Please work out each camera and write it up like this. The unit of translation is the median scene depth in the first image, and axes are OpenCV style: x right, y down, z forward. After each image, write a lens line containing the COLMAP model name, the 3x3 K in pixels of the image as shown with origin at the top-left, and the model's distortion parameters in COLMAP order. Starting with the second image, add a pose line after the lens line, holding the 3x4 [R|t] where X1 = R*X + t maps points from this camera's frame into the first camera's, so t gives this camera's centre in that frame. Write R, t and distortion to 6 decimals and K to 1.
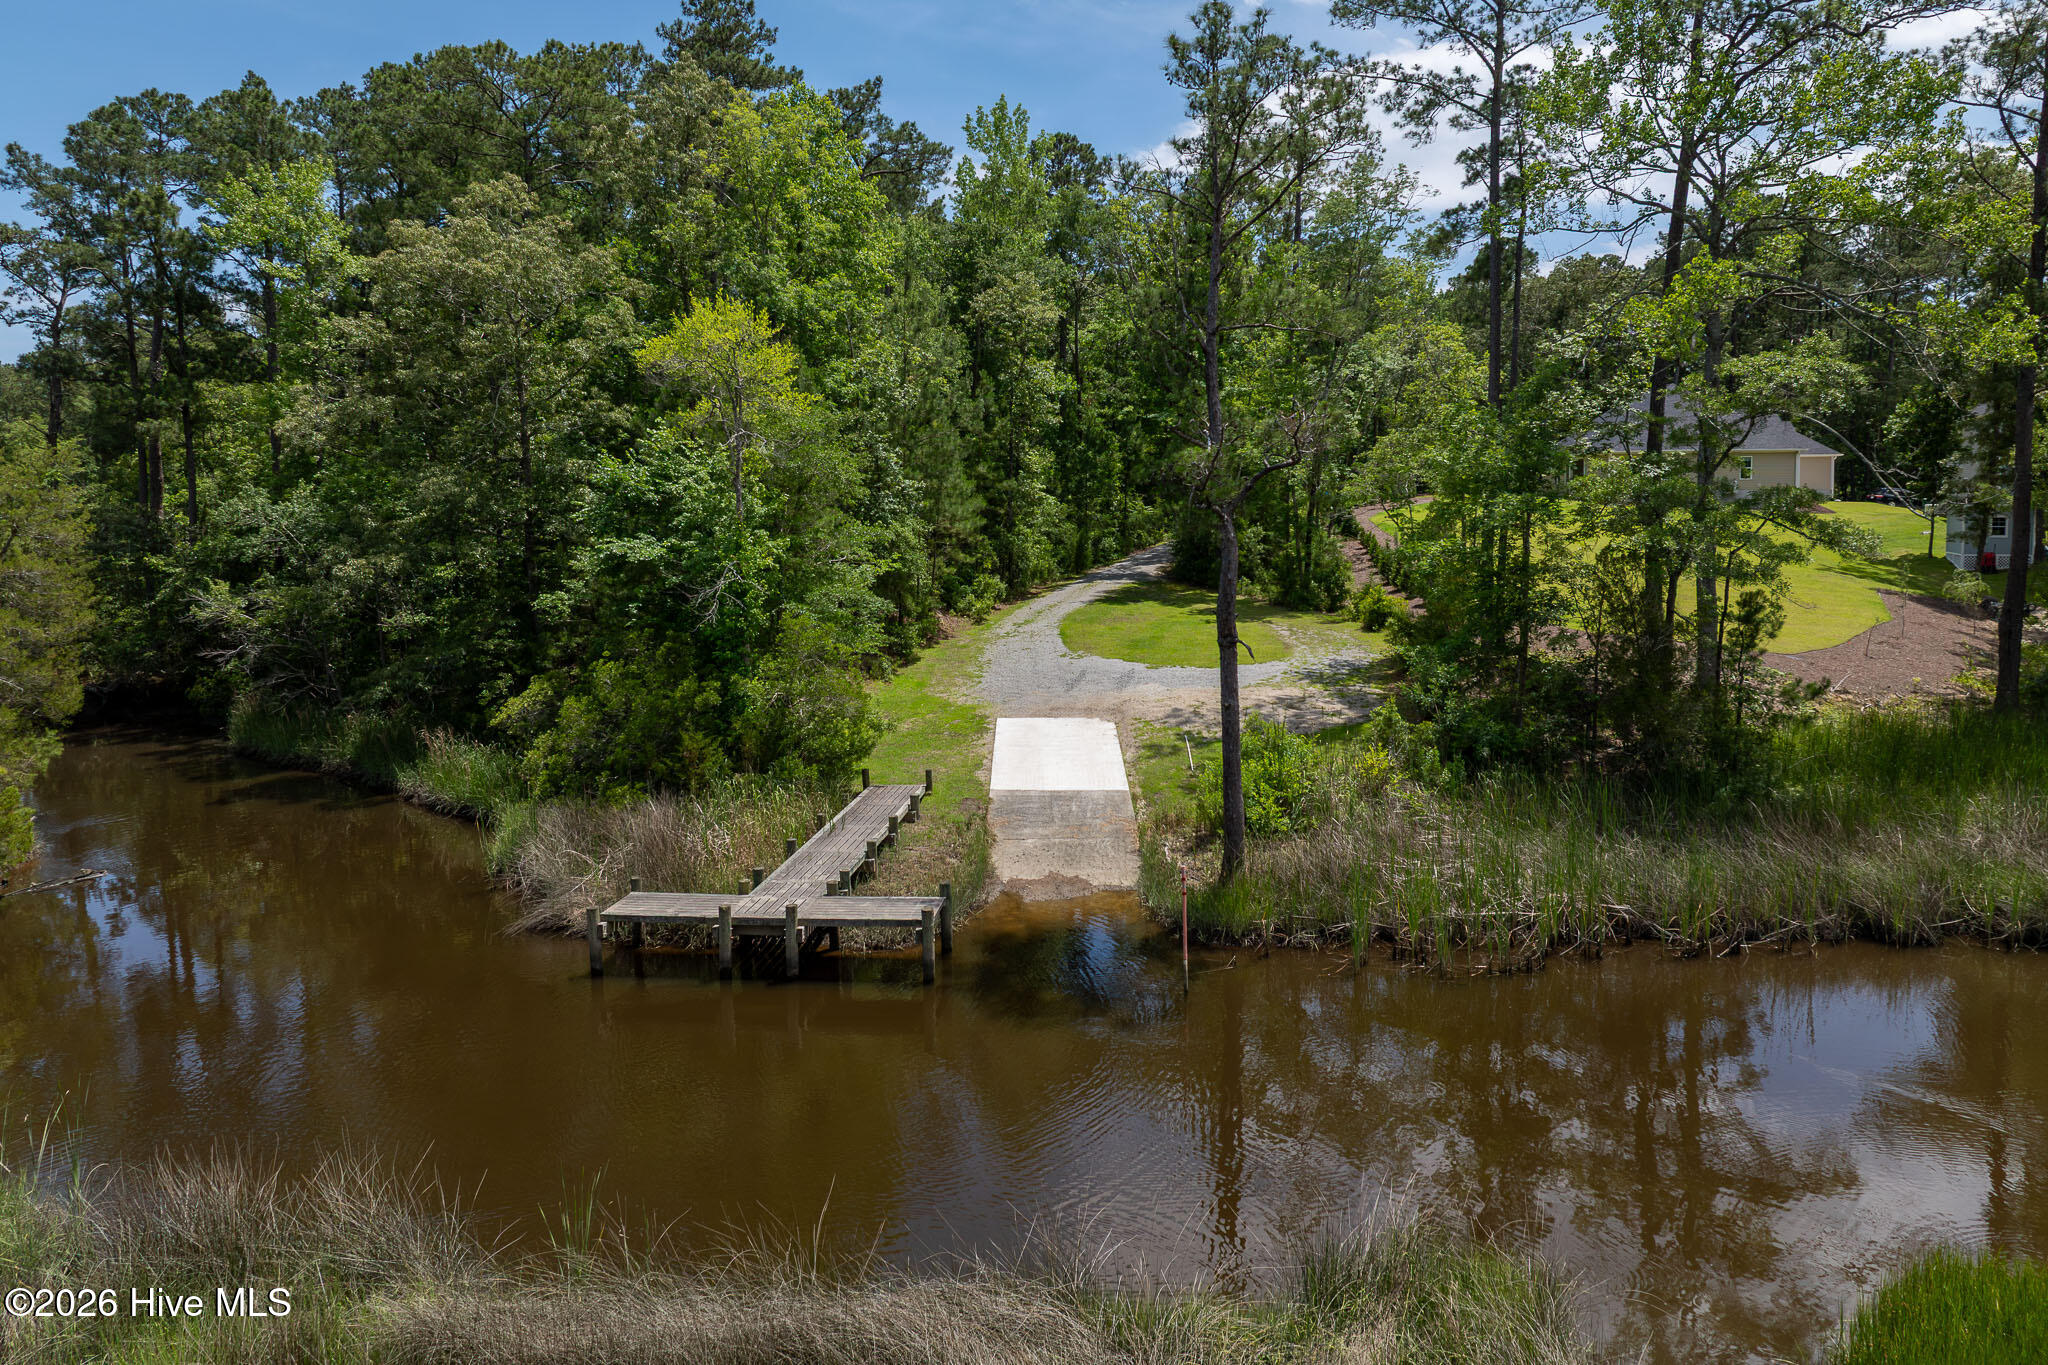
lens RADIAL K [[1574.4, 0, 1024.0], [0, 1574.4, 682.5], [0, 0, 1]] dist [-0.001860, -0.000055]
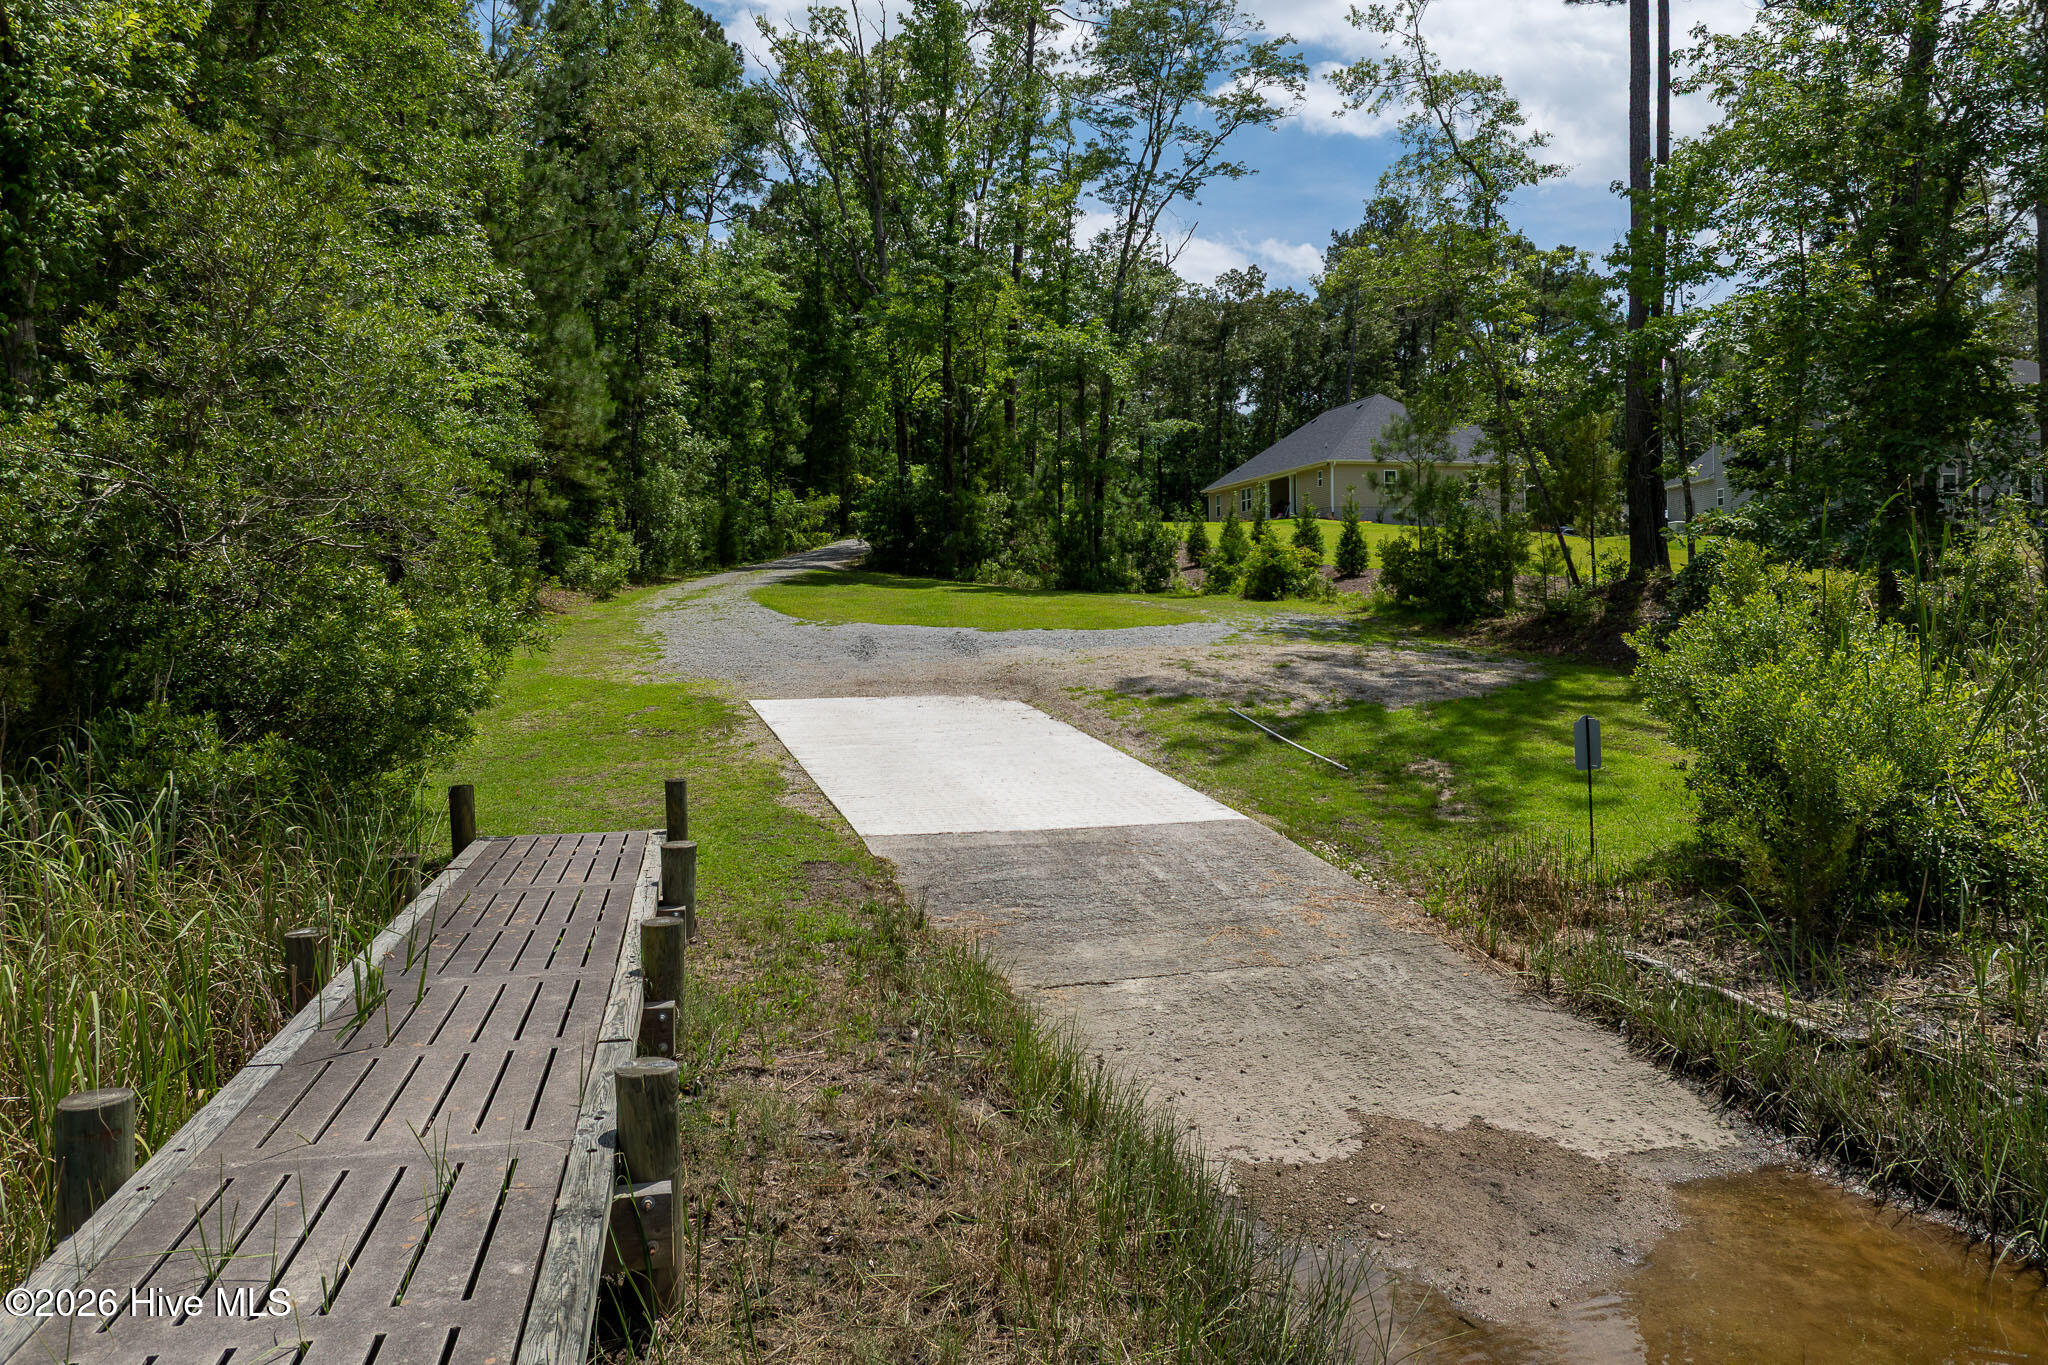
lens RADIAL K [[1574.4, 0, 1024.0], [0, 1574.4, 682.5], [0, 0, 1]] dist [-0.001860, -0.000055]
pose [[0.955030, -0.015448, 0.296106, -0.094834], [0.036887, 0.997074, -0.066956, 0.065138], [-0.294205, 0.074867, 0.952806, 0.737776]]
